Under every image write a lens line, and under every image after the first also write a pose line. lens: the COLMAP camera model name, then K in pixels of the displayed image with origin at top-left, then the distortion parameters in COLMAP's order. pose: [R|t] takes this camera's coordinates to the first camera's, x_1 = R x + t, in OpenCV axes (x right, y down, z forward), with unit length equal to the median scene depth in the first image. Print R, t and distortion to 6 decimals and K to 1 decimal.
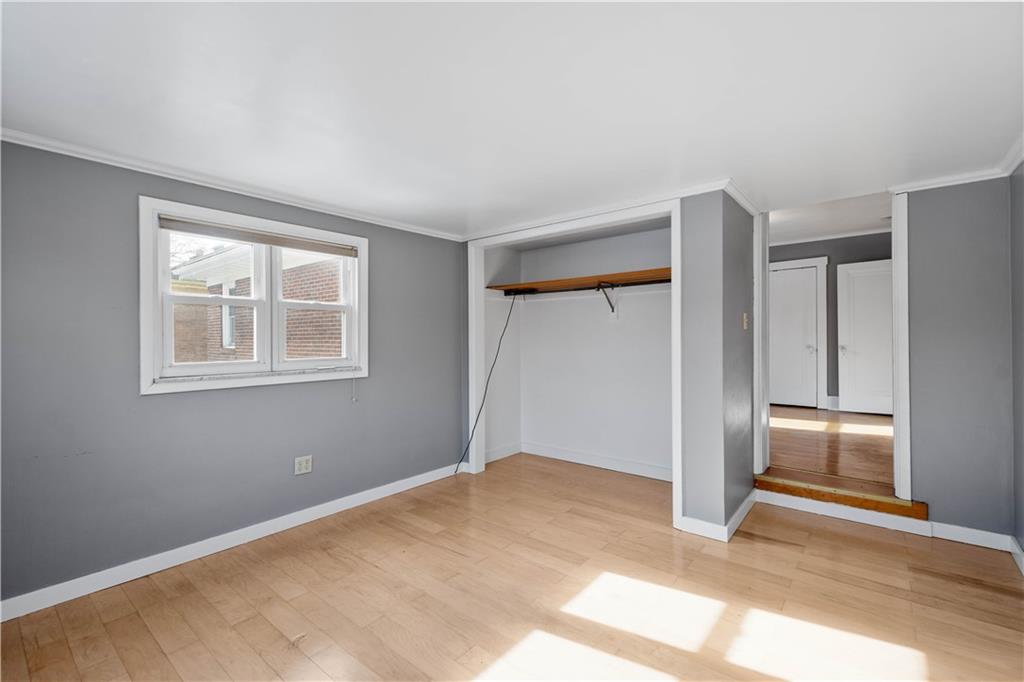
lens RADIAL K [[448.4, 0, 513.5], [0, 448.4, 331.6], [0, 0, 1]] dist [0.000294, -0.000166]
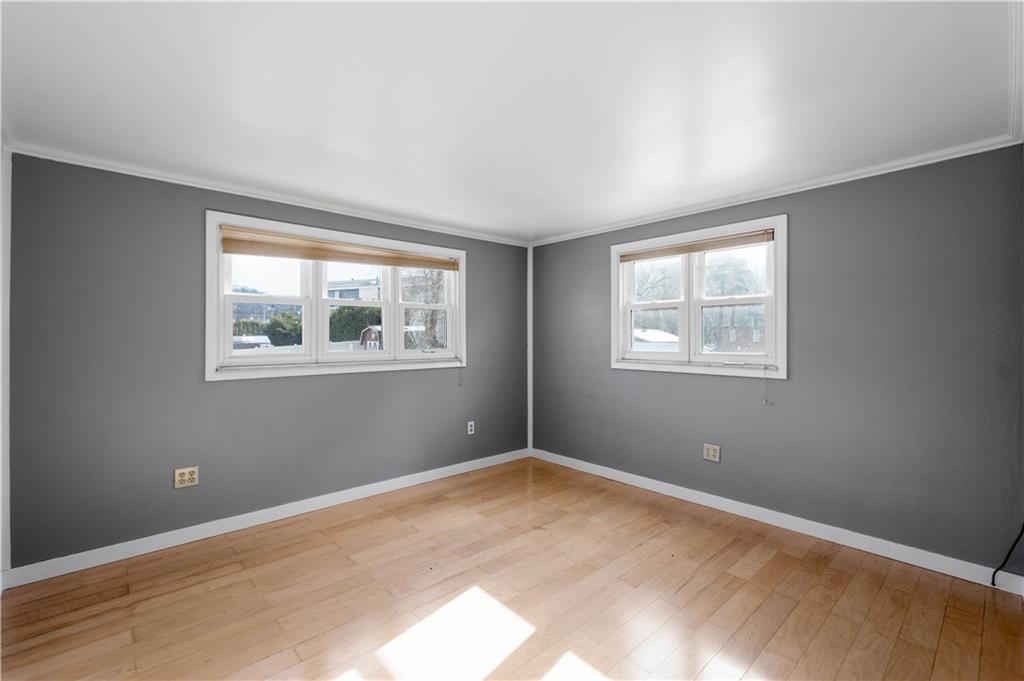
lens RADIAL K [[448.4, 0, 513.5], [0, 448.4, 331.1], [0, 0, 1]] dist [0.000294, -0.000166]
pose [[-0.153118, -0.003764, -0.988201, 0.669932], [0.017048, 0.999834, -0.006449, 0.008555], [0.988061, -0.017834, -0.153028, 0.721046]]
